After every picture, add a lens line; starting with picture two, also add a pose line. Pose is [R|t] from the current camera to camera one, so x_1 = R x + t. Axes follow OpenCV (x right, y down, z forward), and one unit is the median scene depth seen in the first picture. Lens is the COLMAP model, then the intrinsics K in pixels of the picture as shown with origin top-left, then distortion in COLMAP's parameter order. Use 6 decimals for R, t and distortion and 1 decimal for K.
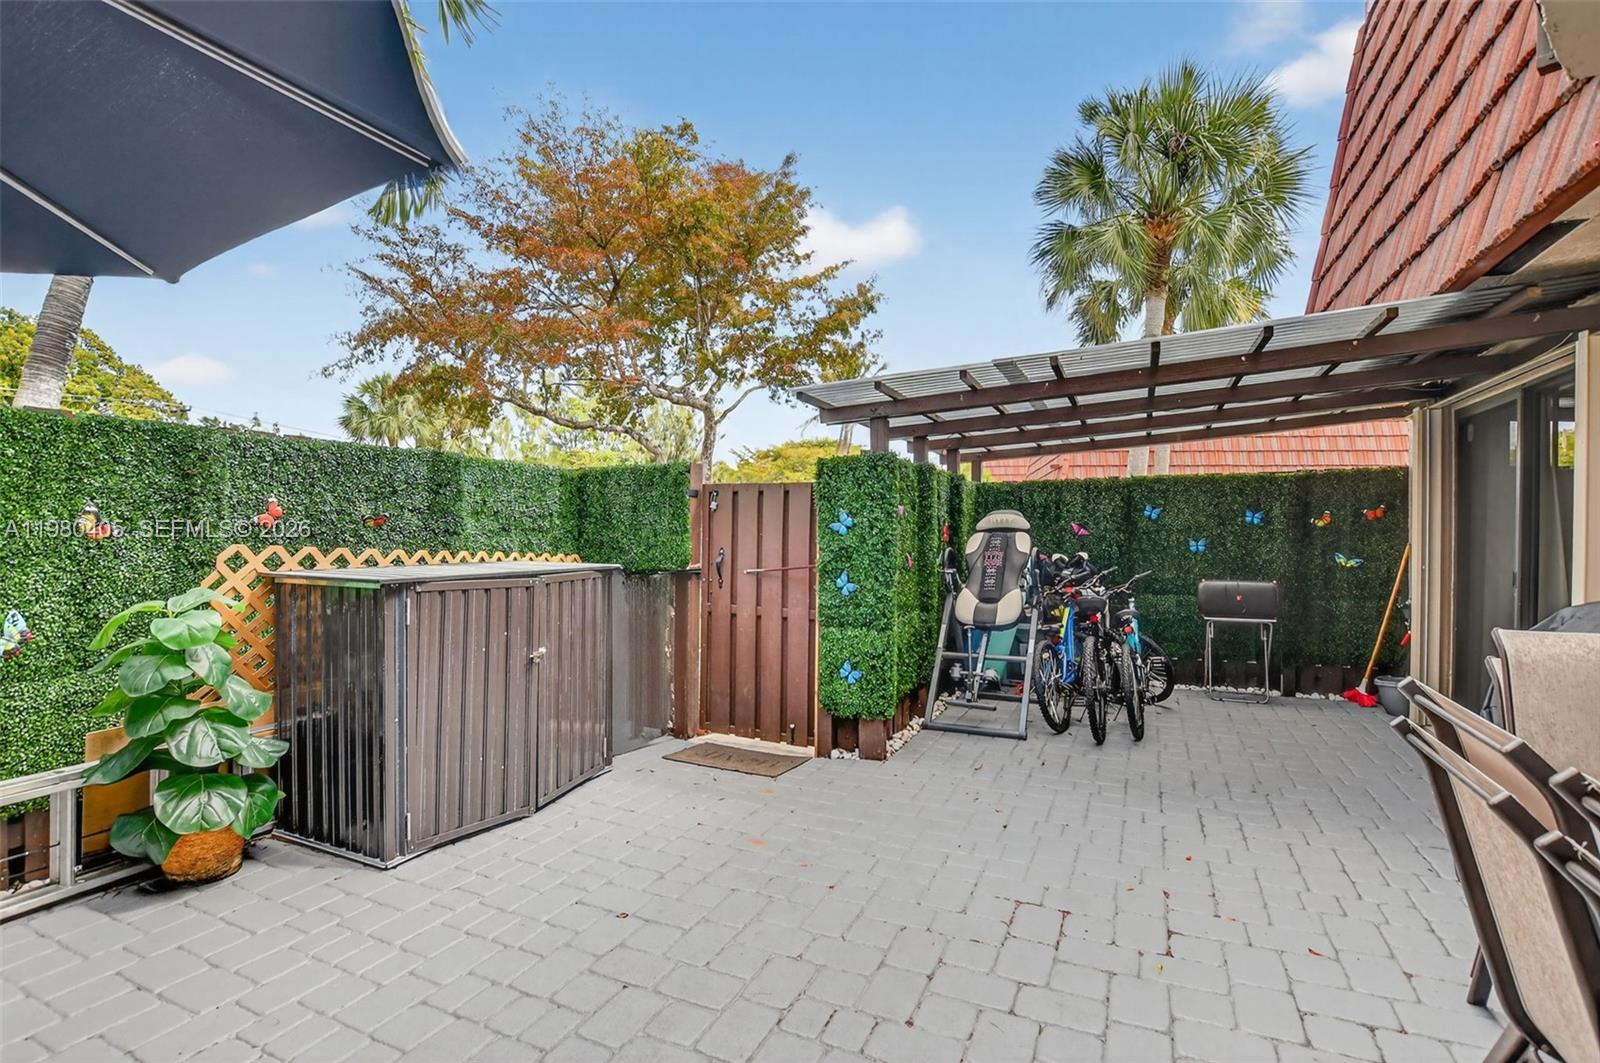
lens RADIAL K [[758.4, 0, 800.1], [0, 758.4, 527.0], [0, 0, 1]] dist [-0.029123, 0.003220]
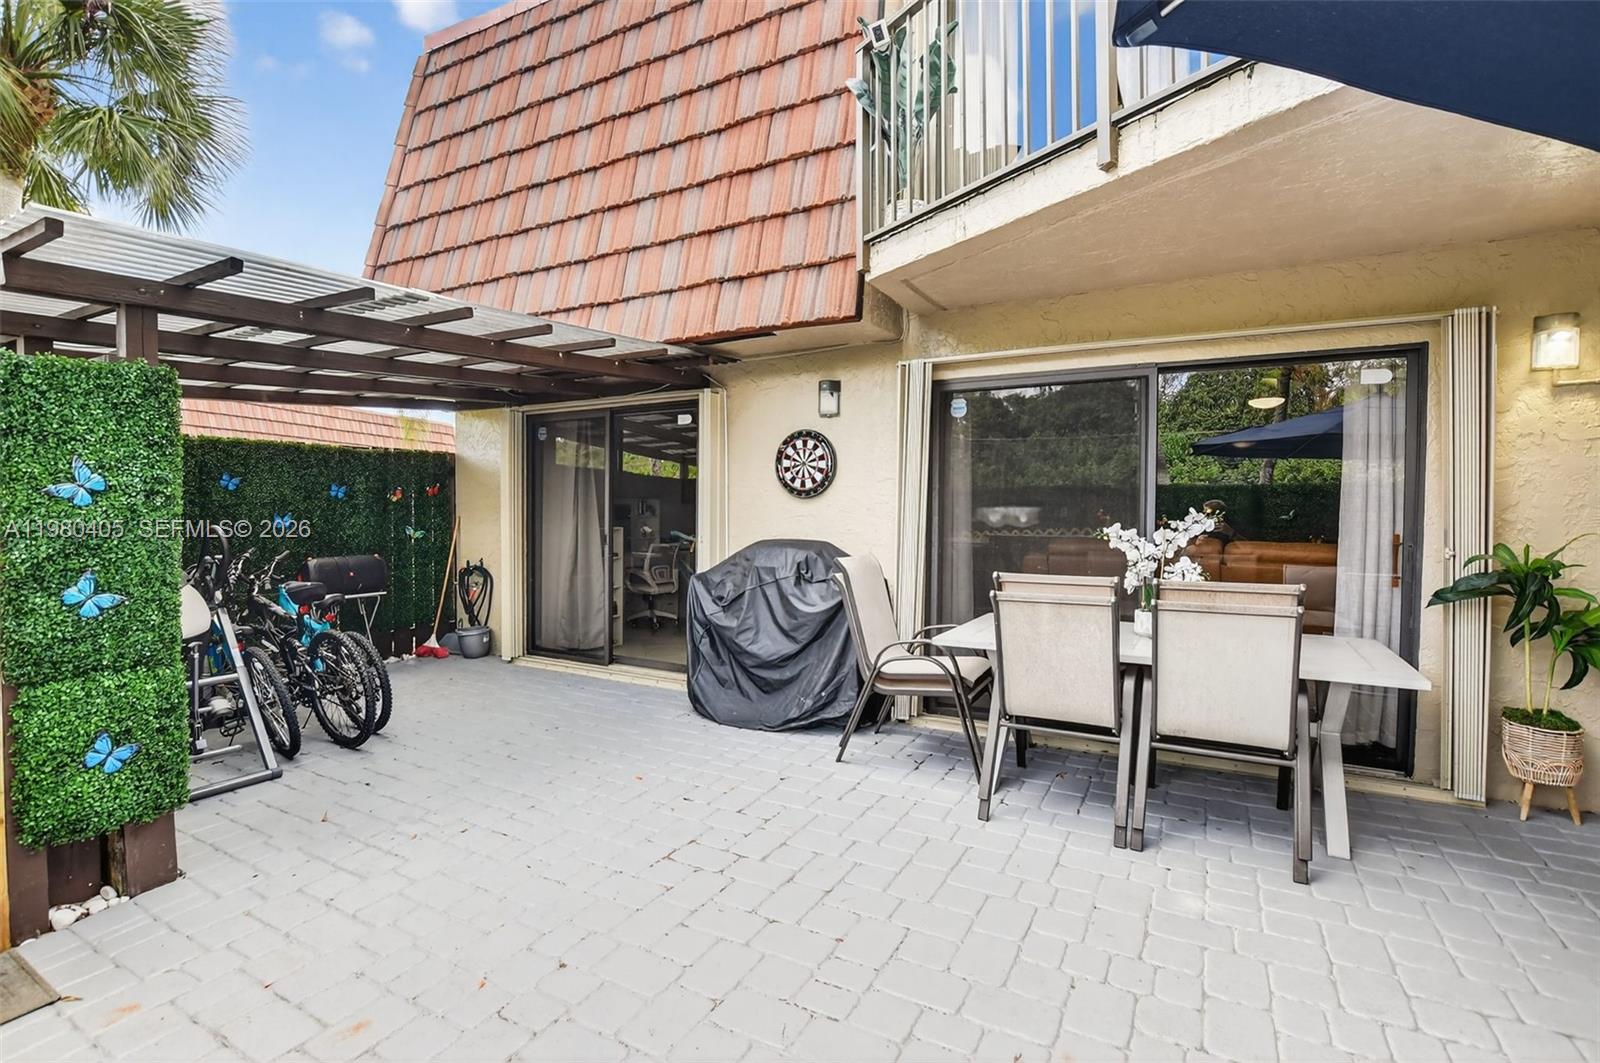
lens RADIAL K [[758.4, 0, 793.6], [0, 758.4, 526.6], [0, 0, 1]] dist [-0.029123, 0.003220]
pose [[0.048295, -0.020442, 0.998624, -0.434463], [-0.009881, 0.999732, 0.020942, 0.008616], [-0.998784, -0.010879, 0.048080, 0.456142]]
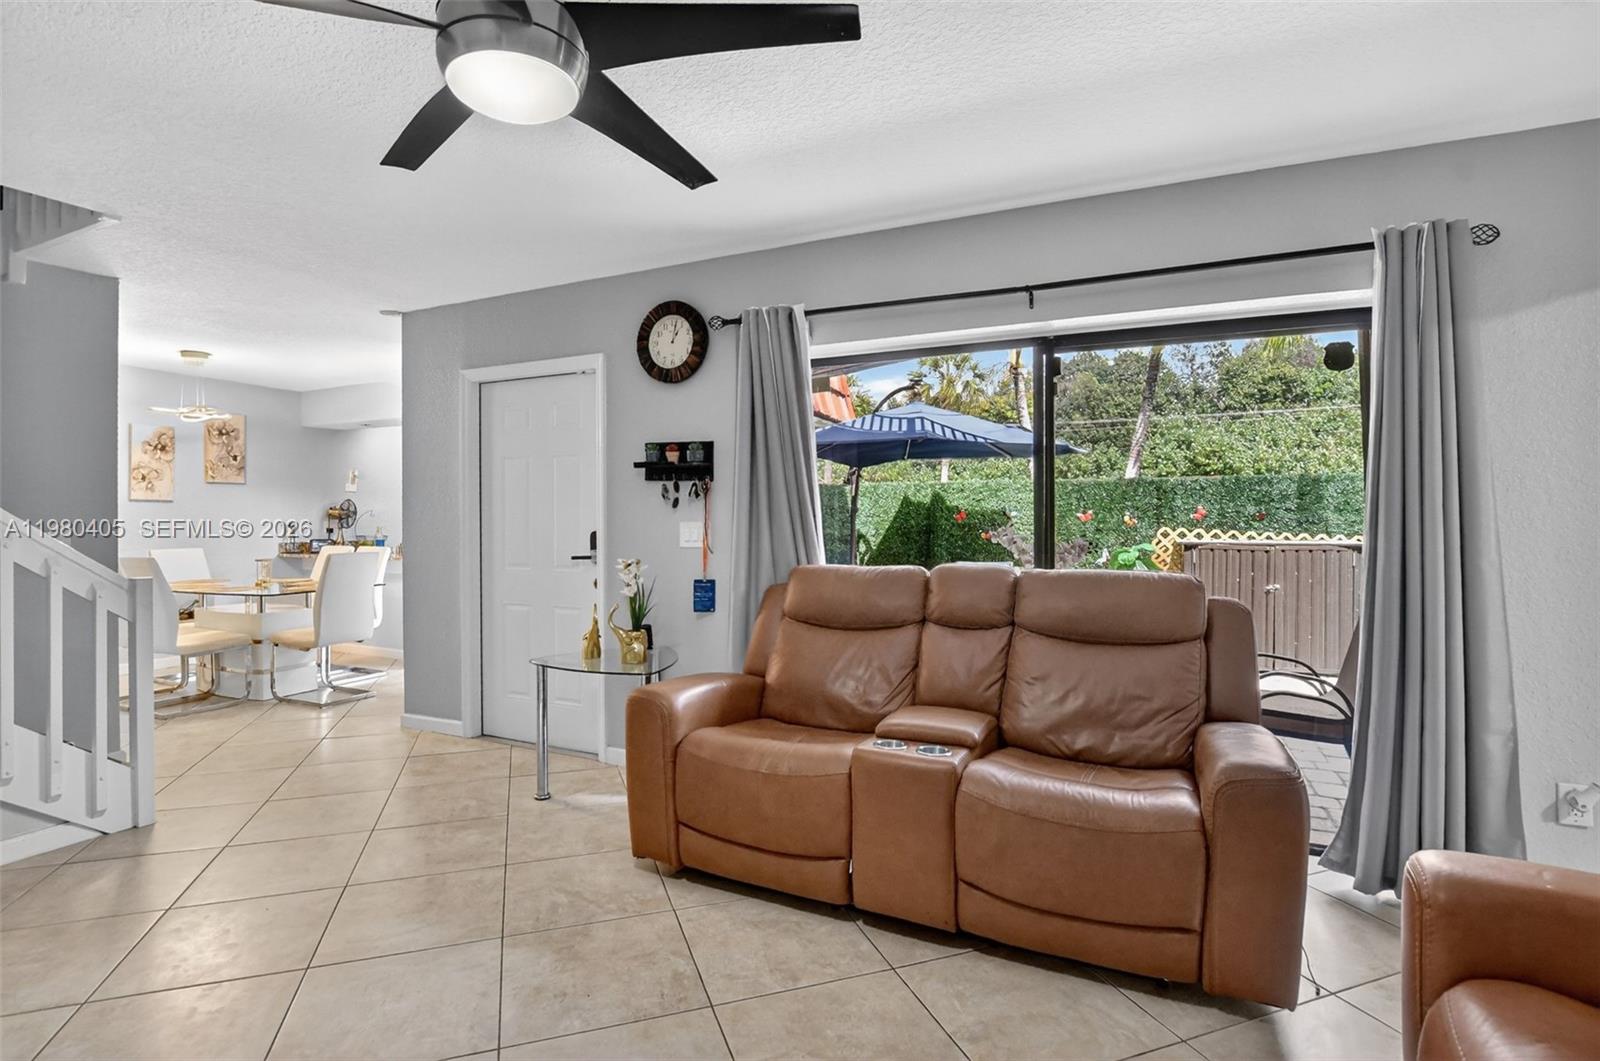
lens RADIAL K [[758.4, 0, 796.2], [0, 758.4, 525.1], [0, 0, 1]] dist [-0.029123, 0.003220]
pose [[0.007406, 0.002541, -0.999969, 1.124234], [0.006033, 0.999978, 0.002586, 0.002149], [0.999954, -0.006052, 0.007391, -0.147565]]
